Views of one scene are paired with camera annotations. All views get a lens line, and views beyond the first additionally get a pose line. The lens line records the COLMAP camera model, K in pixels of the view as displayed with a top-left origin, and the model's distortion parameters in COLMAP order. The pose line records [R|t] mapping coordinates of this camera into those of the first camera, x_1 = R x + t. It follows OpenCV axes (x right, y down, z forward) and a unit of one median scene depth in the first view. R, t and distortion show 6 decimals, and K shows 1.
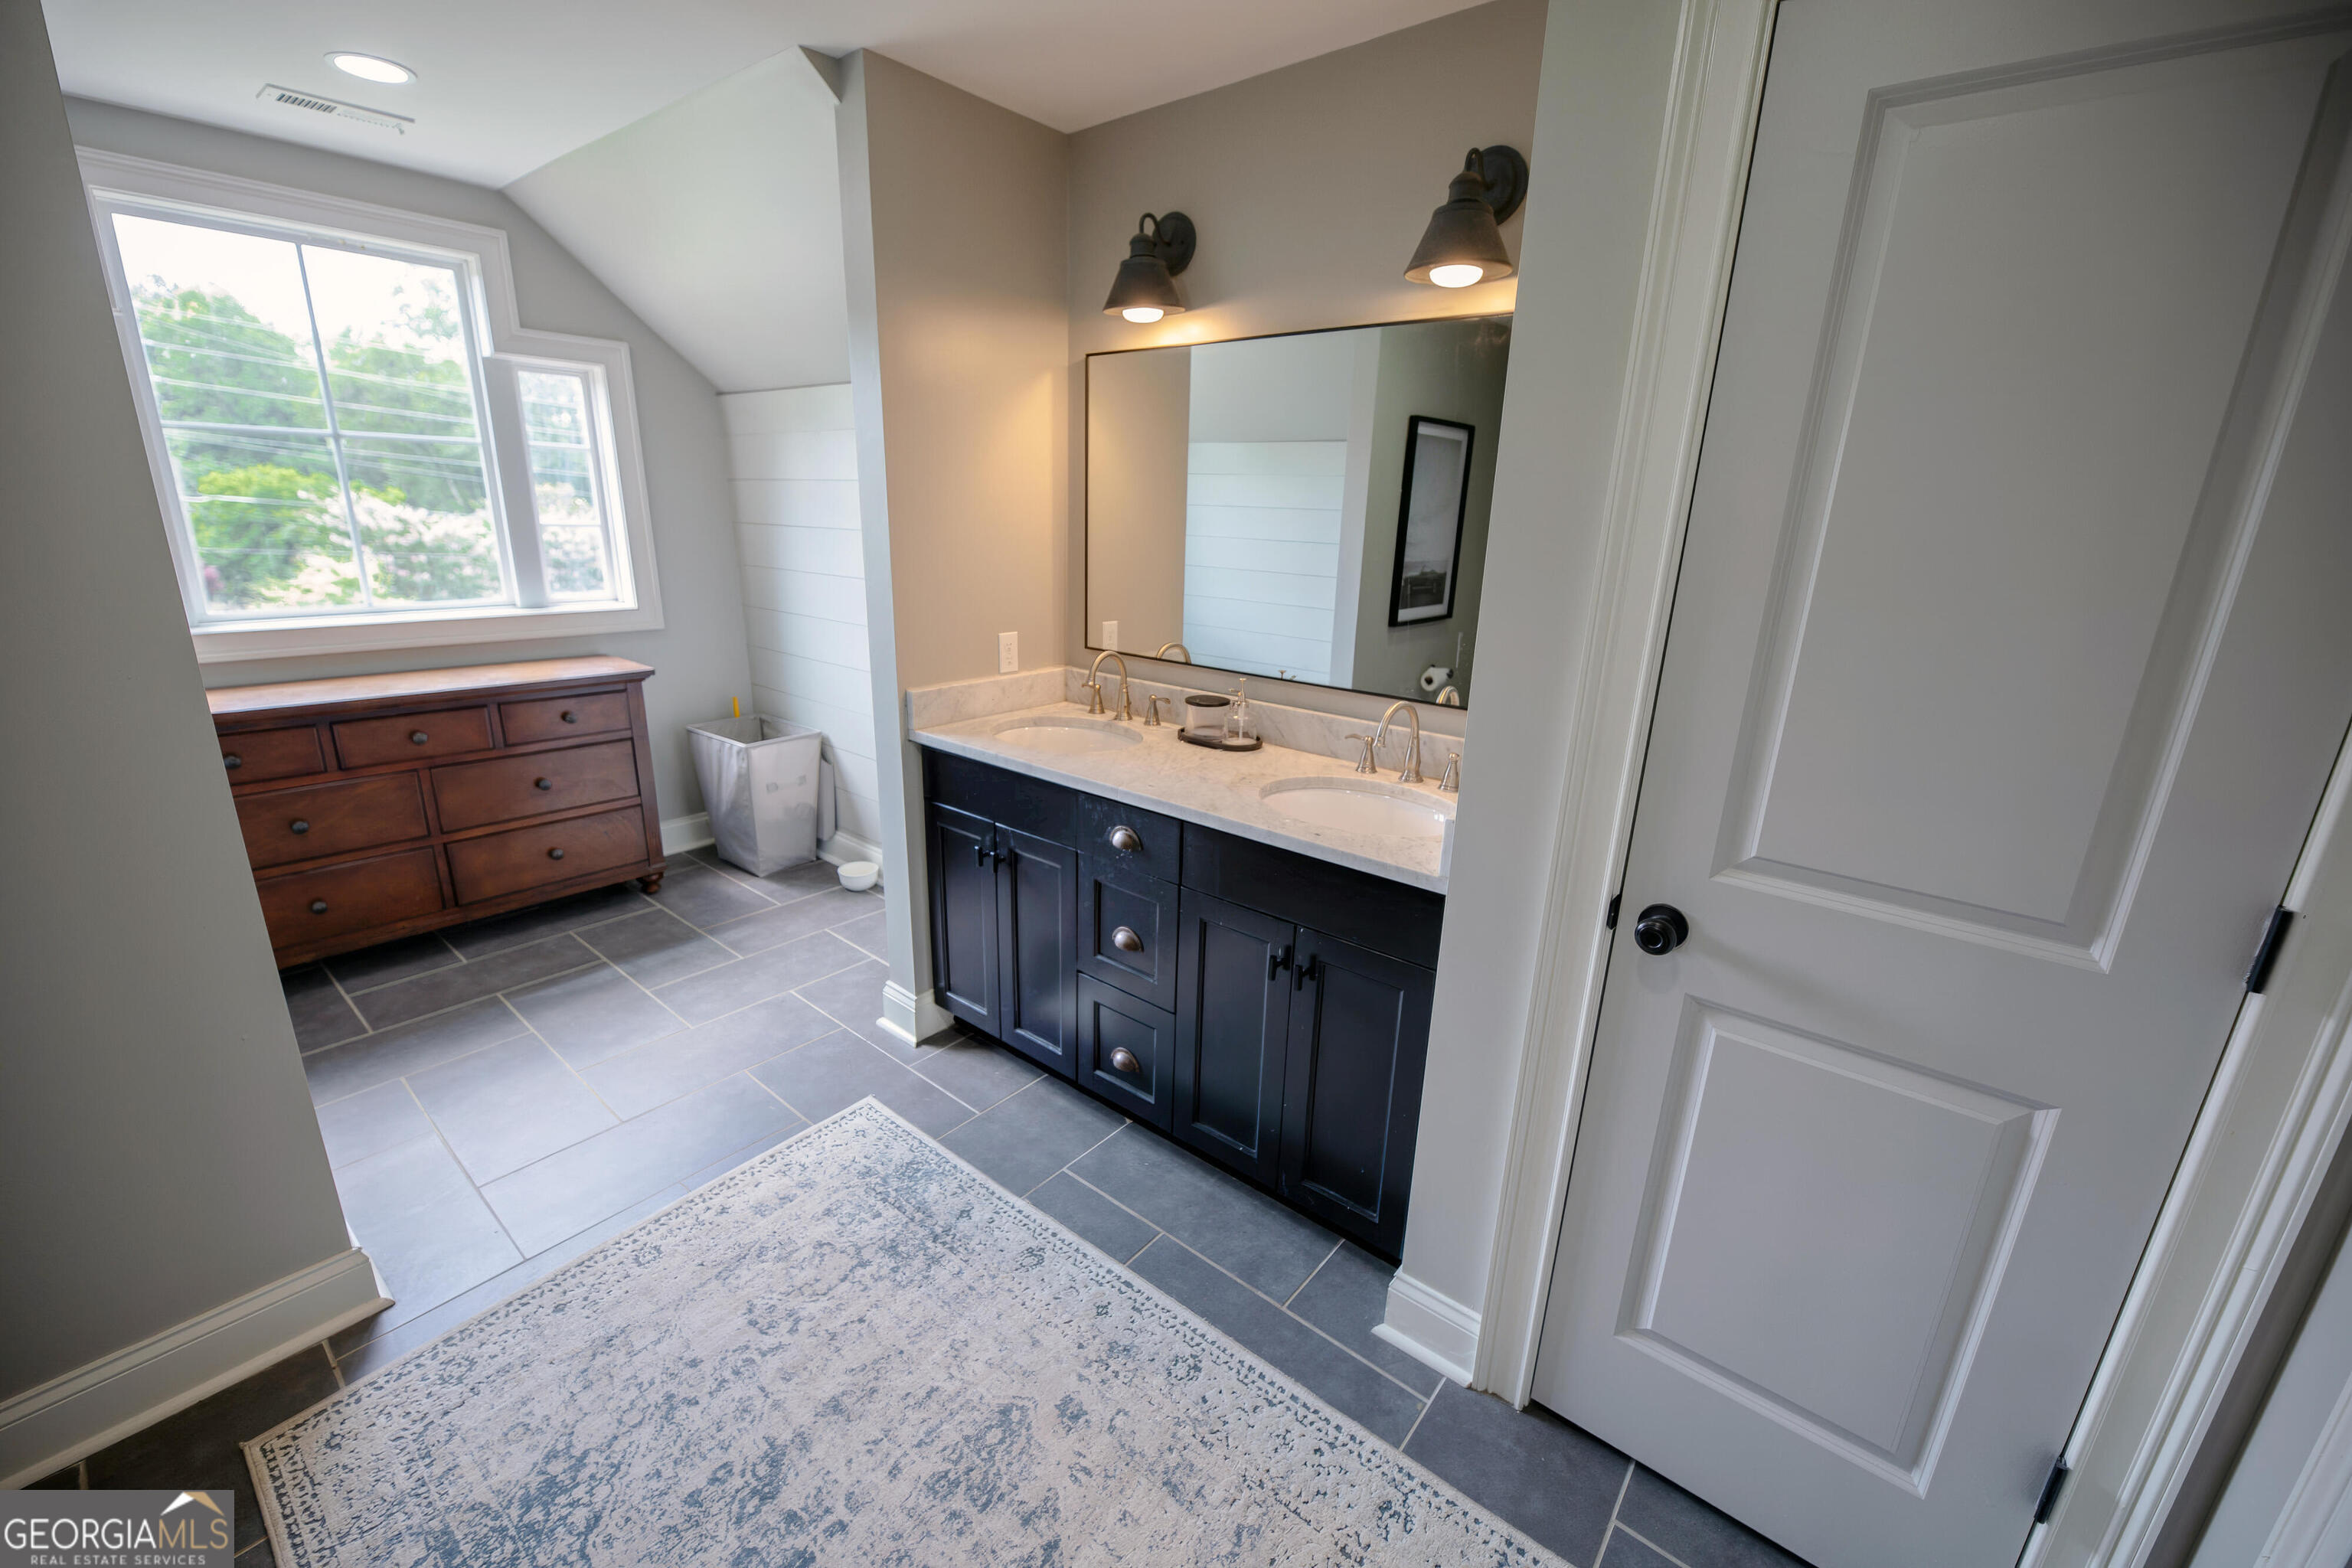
lens RADIAL K [[944.0, 0, 1168.9], [0, 944.0, 781.4], [0, 0, 1]] dist [-0.002505, -0.000612]
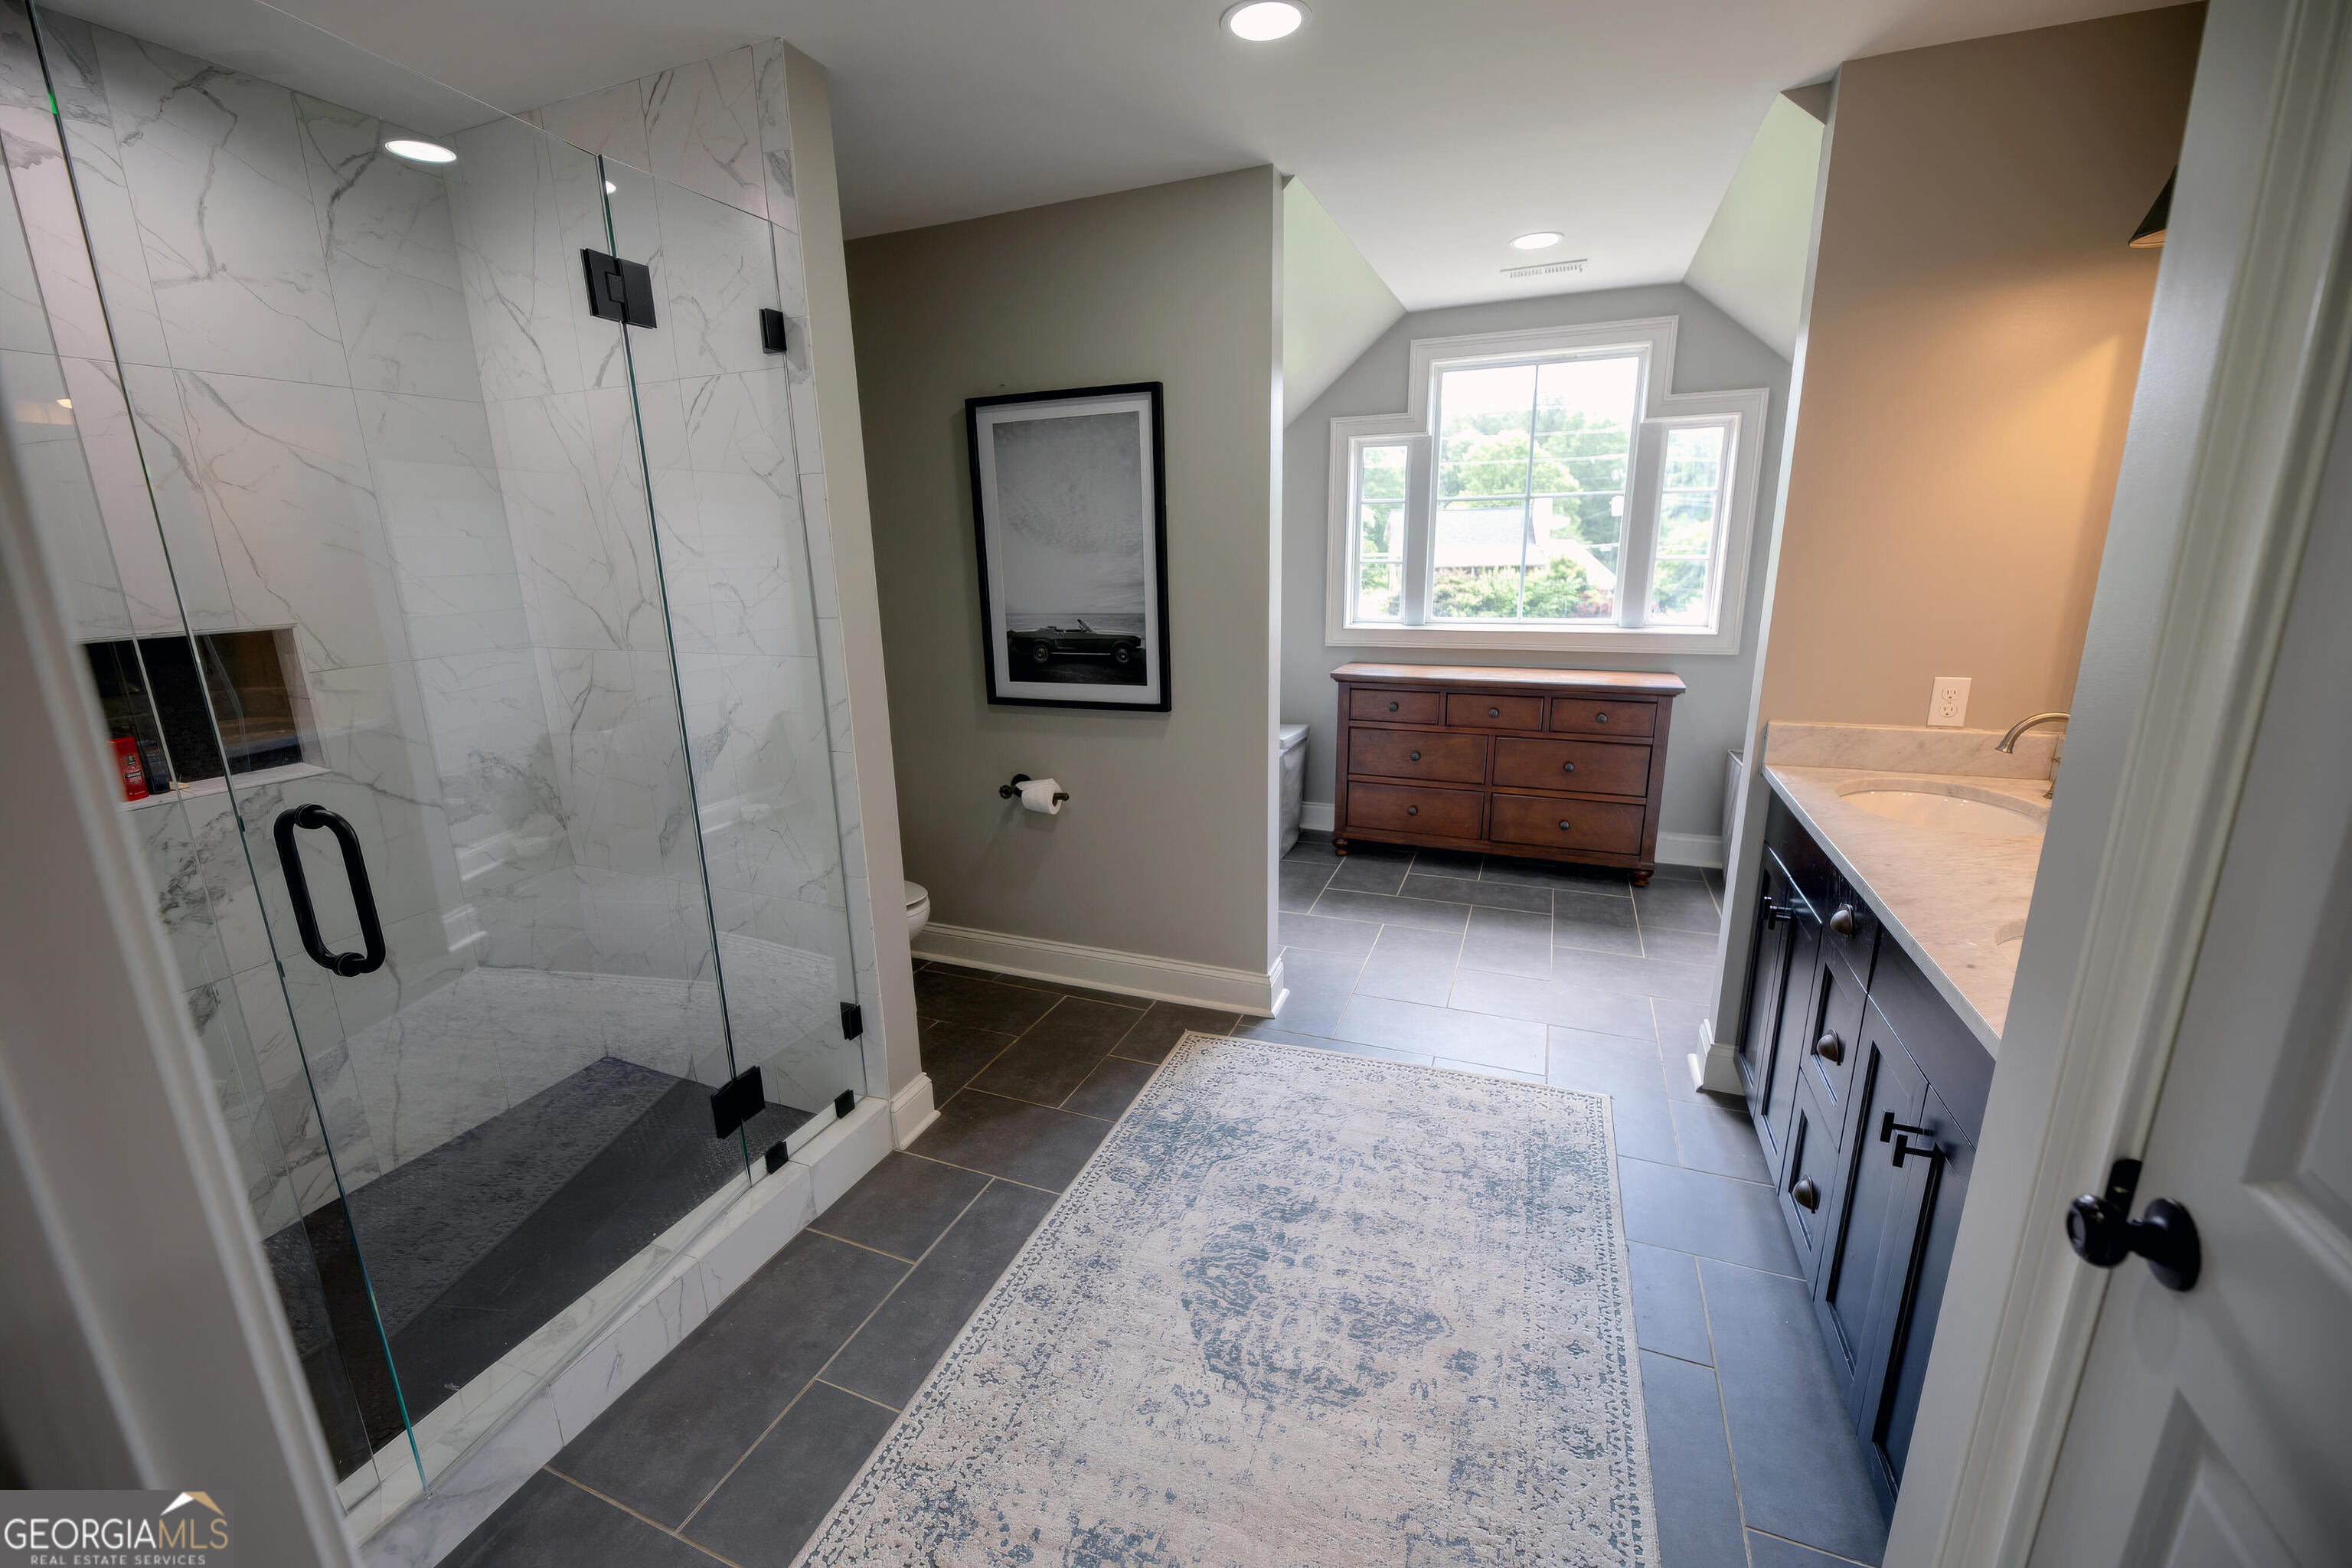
lens RADIAL K [[944.0, 0, 1165.2], [0, 944.0, 783.3], [0, 0, 1]] dist [-0.002505, -0.000612]
pose [[0.295692, 0.203672, -0.933319, 0.592744], [-0.242534, 0.961001, 0.132874, -0.021916], [0.923982, 0.187071, 0.333558, 0.183859]]
